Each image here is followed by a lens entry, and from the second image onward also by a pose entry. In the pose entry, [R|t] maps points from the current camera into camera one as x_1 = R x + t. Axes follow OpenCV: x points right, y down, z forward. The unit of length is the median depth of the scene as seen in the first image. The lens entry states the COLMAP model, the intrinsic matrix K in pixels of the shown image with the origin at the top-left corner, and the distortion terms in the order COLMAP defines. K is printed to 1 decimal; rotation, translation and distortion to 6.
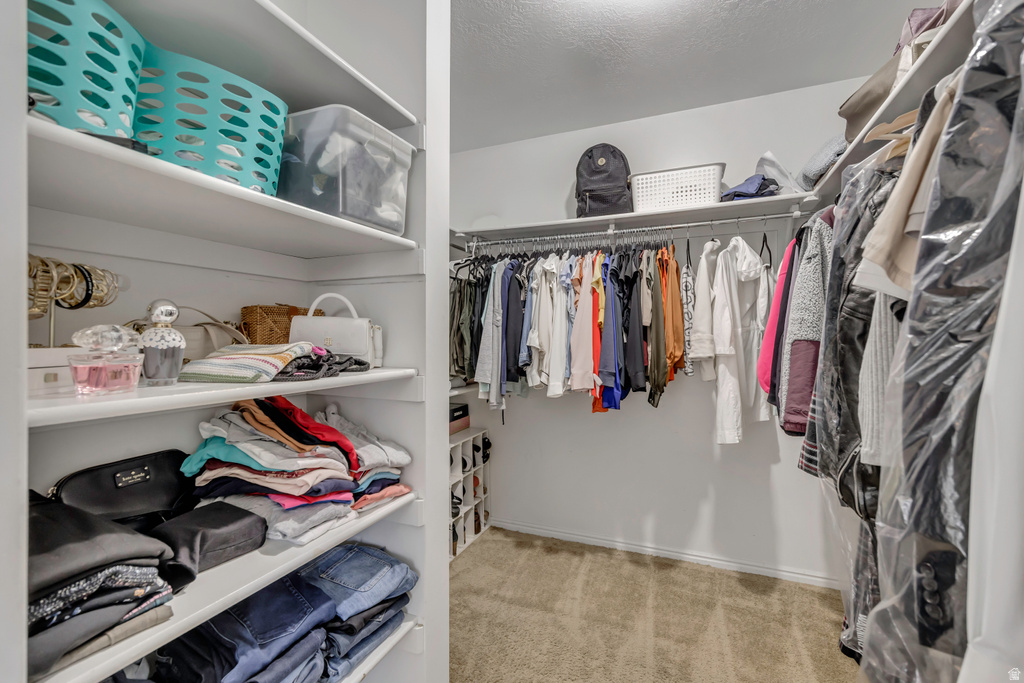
lens RADIAL K [[440.3, 0, 512.0], [0, 440.3, 335.6], [0, 0, 1]] dist [-0.002301, -0.000031]
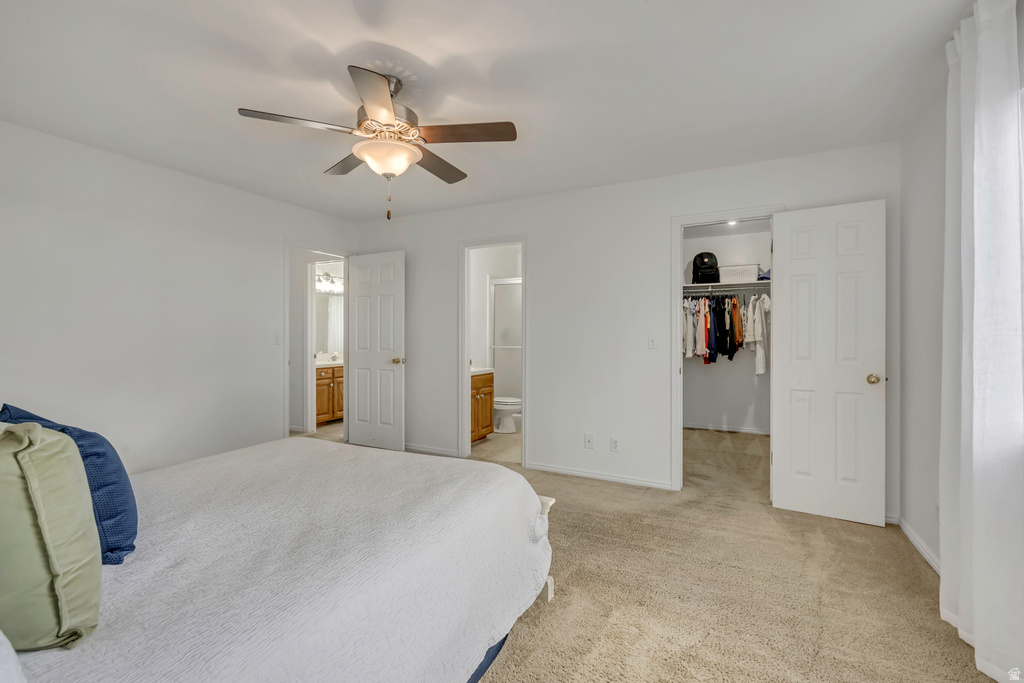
lens RADIAL K [[440.3, 0, 513.7], [0, 440.3, 336.8], [0, 0, 1]] dist [-0.002301, -0.000031]
pose [[0.996990, 0.002520, -0.077488, -0.703582], [-0.002009, 0.999976, 0.006671, 0.005177], [0.077503, -0.006496, 0.996971, -1.577024]]
